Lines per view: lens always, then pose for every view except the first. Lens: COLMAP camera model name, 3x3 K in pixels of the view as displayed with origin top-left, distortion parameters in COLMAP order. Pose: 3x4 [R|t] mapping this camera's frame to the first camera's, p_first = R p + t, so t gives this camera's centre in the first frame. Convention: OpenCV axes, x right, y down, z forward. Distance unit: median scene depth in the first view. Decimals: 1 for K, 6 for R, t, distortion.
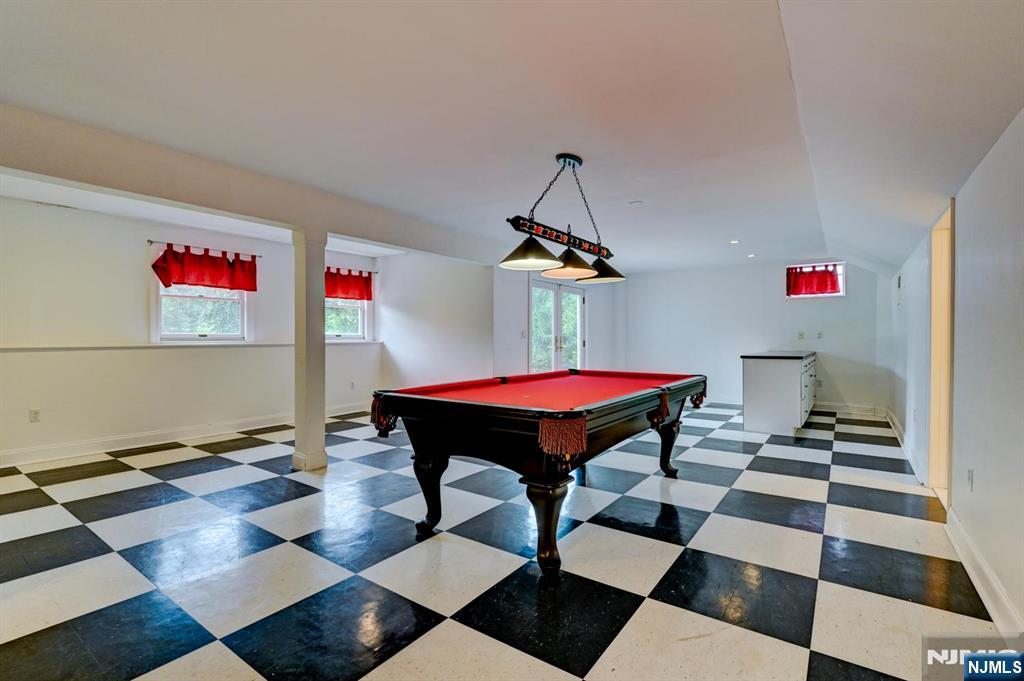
lens RADIAL K [[450.0, 0, 516.5], [0, 450.0, 336.6], [0, 0, 1]] dist [-0.004797, -0.000752]
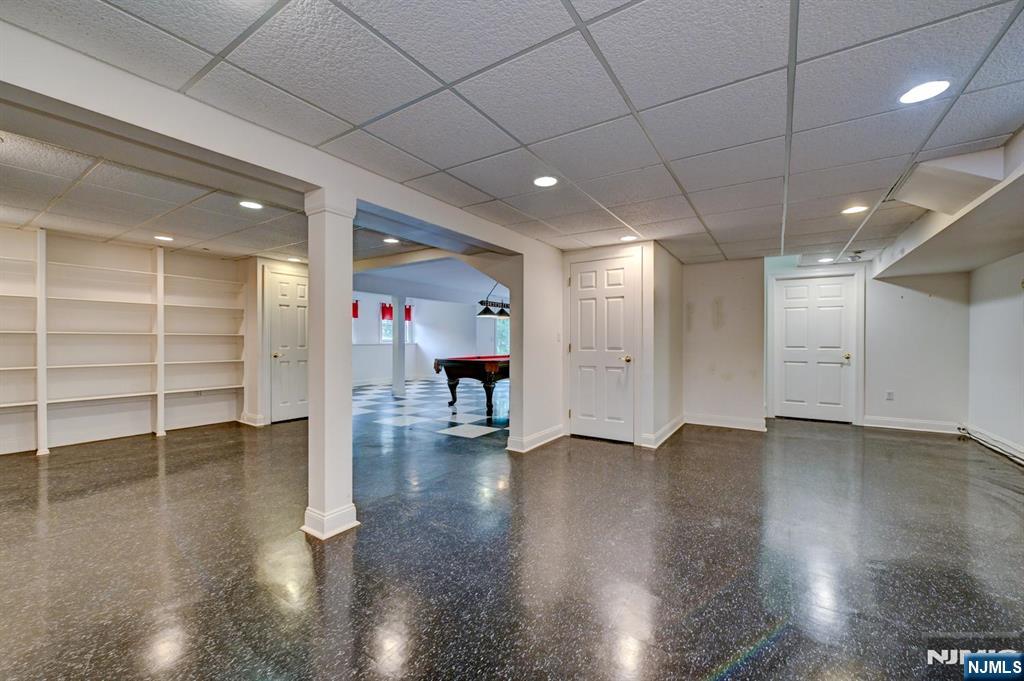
lens RADIAL K [[406.1, 0, 515.6], [0, 406.1, 340.9], [0, 0, 1]] dist [-0.002378, -0.000684]
pose [[0.999394, 0.001083, 0.034805, 0.131545], [-0.001249, 0.999988, 0.004752, -0.012113], [-0.034800, -0.004793, 0.999383, -1.703003]]
